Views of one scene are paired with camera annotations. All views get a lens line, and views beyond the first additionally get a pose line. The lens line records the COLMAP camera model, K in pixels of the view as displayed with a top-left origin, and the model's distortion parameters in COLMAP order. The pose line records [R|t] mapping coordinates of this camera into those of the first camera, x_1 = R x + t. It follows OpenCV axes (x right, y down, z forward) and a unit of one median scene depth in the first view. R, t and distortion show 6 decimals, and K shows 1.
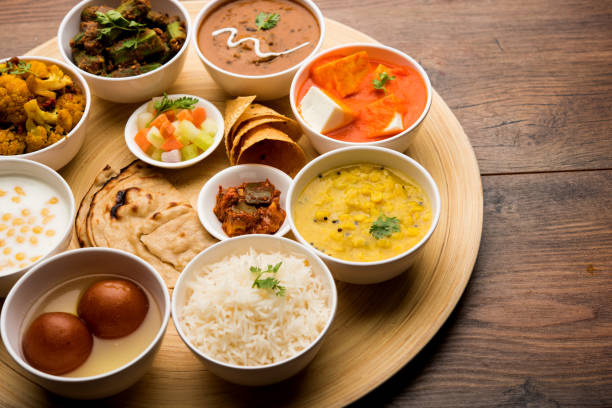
lens RADIAL K [[1040.1, 0, 307.8], [0, 1040.1, 204.1], [0, 0, 1]] dist [0.014183, 0.000000]
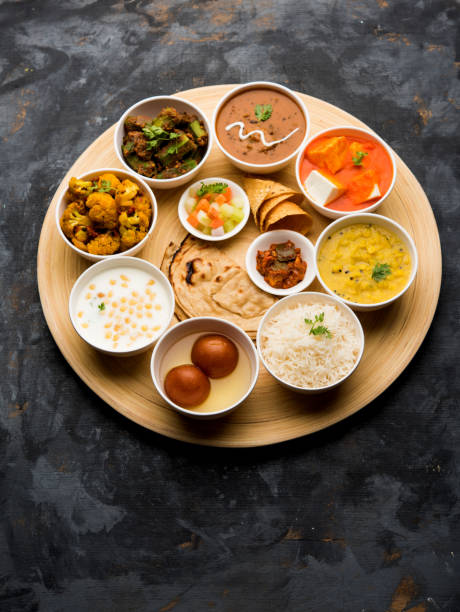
lens RADIAL K [[1156.3, 0, 226.7], [0, 1156.3, 271.2], [0, 0, 1]] dist [-0.006360, 0.000000]
pose [[0.987269, -0.143144, 0.069349, -0.242871], [0.123177, 0.963906, 0.236036, -0.373015], [-0.100633, -0.224489, 0.969267, -0.545516]]
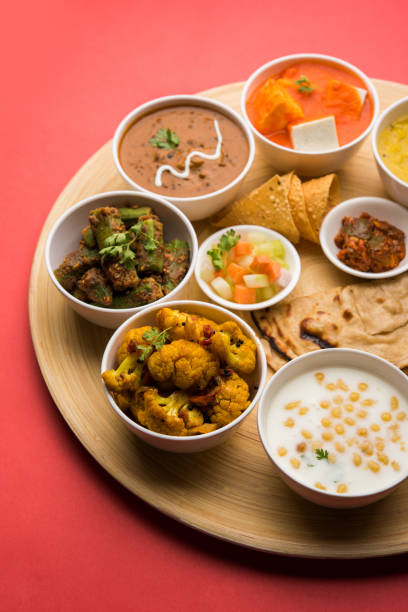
lens RADIAL K [[1040.1, 0, 205.5], [0, 1040.1, 306.5], [0, 0, 1]] dist [0.014183, 0.000000]
pose [[0.397585, -0.741002, 0.541150, -0.713056], [0.720465, 0.617323, 0.315978, -0.392175], [-0.568204, 0.264251, 0.779304, 0.317820]]
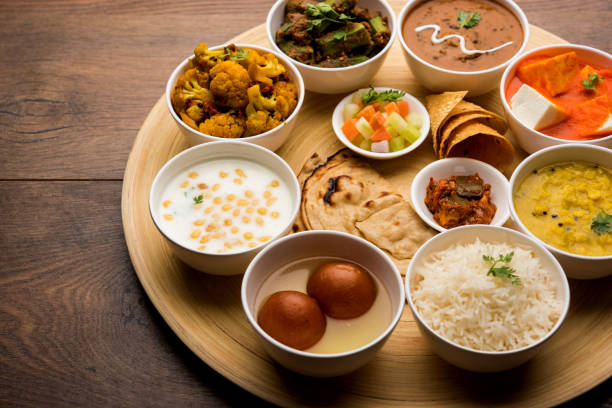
lens RADIAL K [[1040.1, 0, 303.5], [0, 1040.1, 202.7], [0, 0, 1]] dist [0.014183, 0.000000]
pose [[0.998410, 0.045451, -0.033342, -0.175354], [-0.045964, 0.998833, -0.014808, 0.028174], [0.032630, 0.016317, 0.999334, -0.021566]]
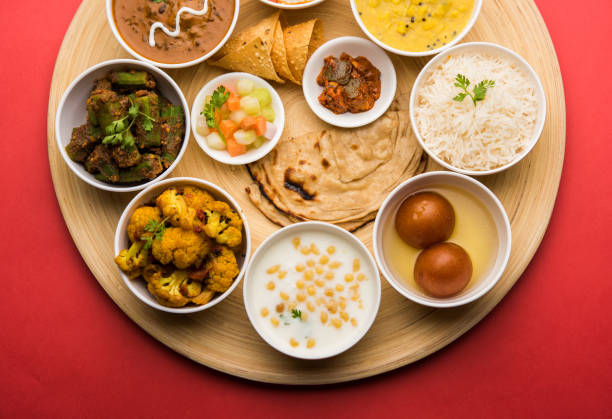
lens RADIAL K [[1073.9, 0, 310.0], [0, 1073.9, 204.7], [0, 0, 1]] dist [0.022949, 0.000000]
pose [[0.359673, -0.924353, 0.127305, -0.339204], [0.740087, 0.365703, 0.564388, -0.633873], [-0.568249, -0.108778, 0.815635, 0.061676]]
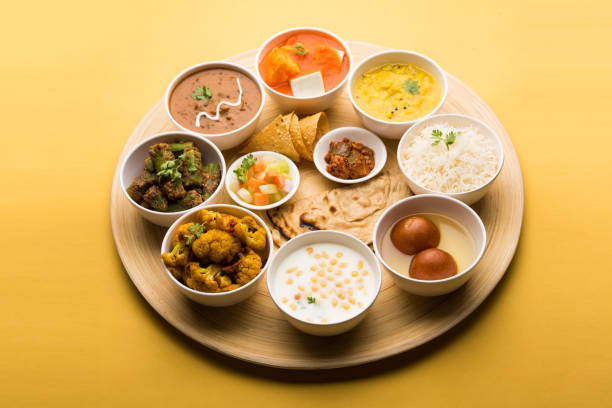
lens RADIAL K [[1040.1, 0, 309.1], [0, 1040.1, 202.8], [0, 0, 1]] dist [0.014183, 0.000000]
pose [[0.348222, -0.740183, 0.575213, -0.945762], [0.747218, 0.589696, 0.306470, -0.441012], [-0.566045, 0.323090, 0.758424, -0.038440]]
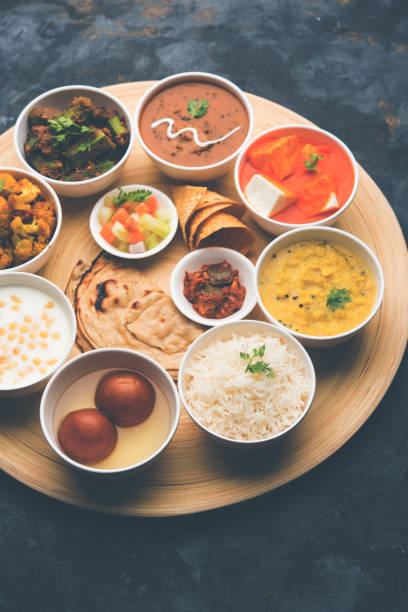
lens RADIAL K [[1040.1, 0, 201.9], [0, 1040.1, 302.8], [0, 0, 1]] dist [0.014183, 0.000000]
pose [[0.989439, -0.116929, 0.085667, -0.171016], [0.099958, 0.978400, 0.180945, -0.191764], [-0.104974, -0.170471, 0.979755, -0.139290]]
